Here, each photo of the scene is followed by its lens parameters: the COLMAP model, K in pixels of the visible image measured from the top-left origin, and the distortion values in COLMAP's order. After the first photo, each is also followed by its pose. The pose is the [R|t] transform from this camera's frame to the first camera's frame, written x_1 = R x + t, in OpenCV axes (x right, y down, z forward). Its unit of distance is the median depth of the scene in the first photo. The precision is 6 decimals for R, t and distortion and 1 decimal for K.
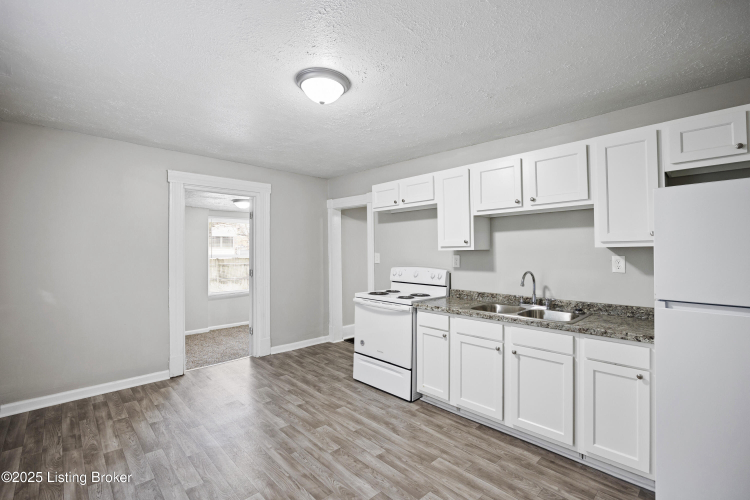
lens RADIAL K [[340.3, 0, 373.6], [0, 340.3, 250.9], [0, 0, 1]] dist [-0.014349, -0.000215]
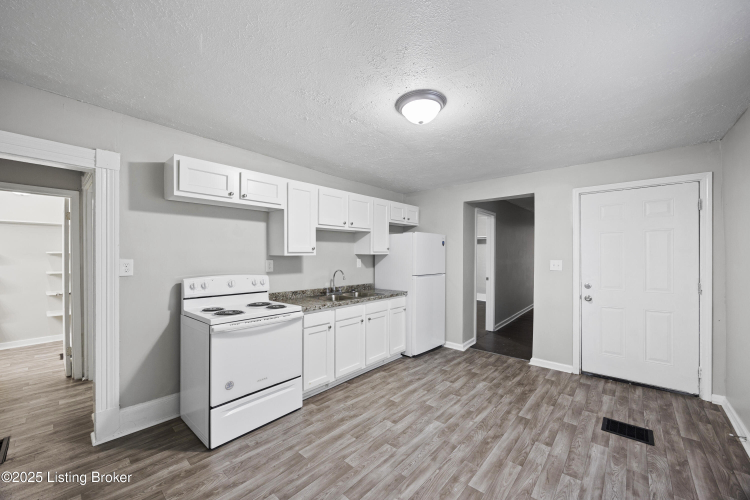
lens RADIAL K [[294.0, 0, 375.9], [0, 294.0, 231.2], [0, 0, 1]] dist [-0.000870, -0.000076]
pose [[-0.102853, 0.083391, 0.991195, -0.990316], [-0.004004, 0.996437, -0.084248, -0.001425], [-0.994689, -0.012634, -0.102152, 1.063239]]
